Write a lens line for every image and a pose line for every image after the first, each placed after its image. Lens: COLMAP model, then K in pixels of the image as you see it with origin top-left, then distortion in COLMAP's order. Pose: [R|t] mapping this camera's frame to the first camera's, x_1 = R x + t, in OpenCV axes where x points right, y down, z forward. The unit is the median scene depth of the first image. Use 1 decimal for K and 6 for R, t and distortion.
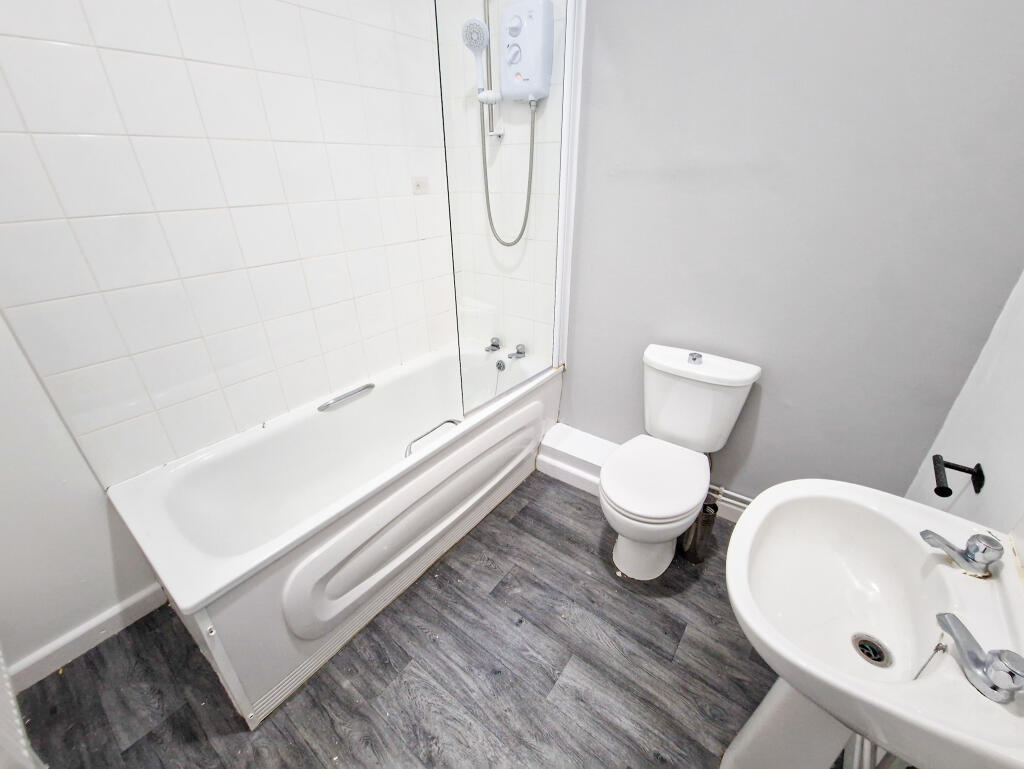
lens RADIAL K [[416.5, 0, 512.0], [0, 416.5, 384.5], [0, 0, 1]] dist [-0.000581, -0.000140]
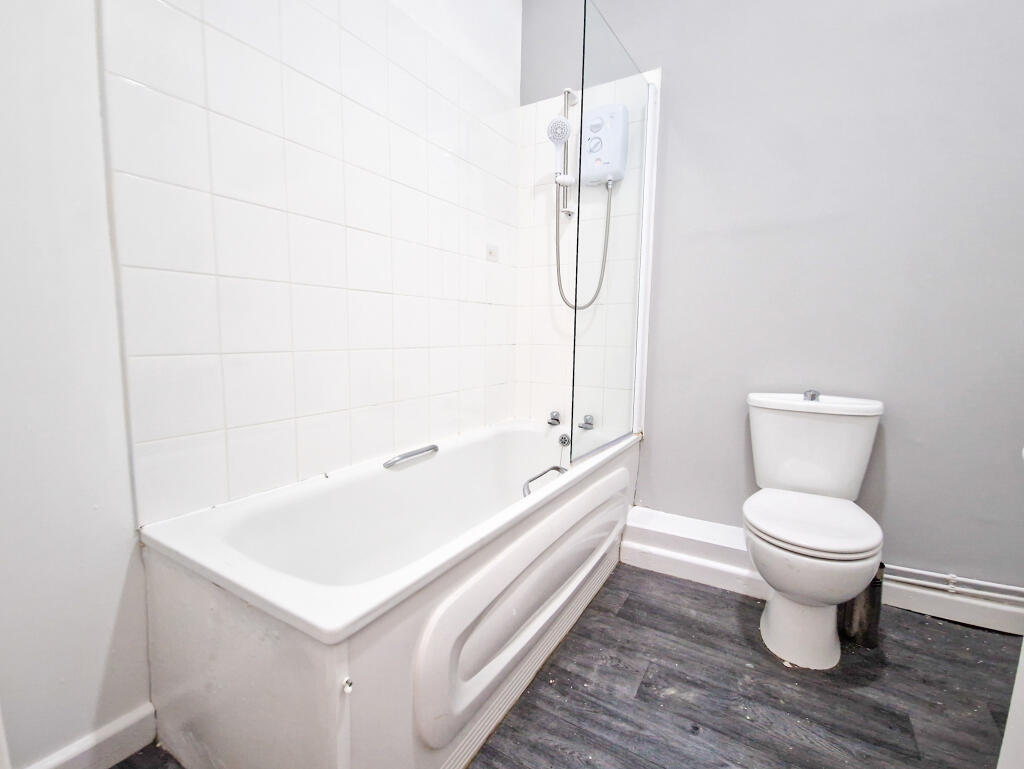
lens RADIAL K [[459.1, 0, 512.0], [0, 459.1, 384.5], [0, 0, 1]] dist [0.021384, -0.013381]
pose [[0.993898, 0.014437, 0.109352, -0.341122], [0.025111, 0.935749, -0.351773, 0.254576], [-0.107405, 0.352372, 0.929676, 0.078872]]
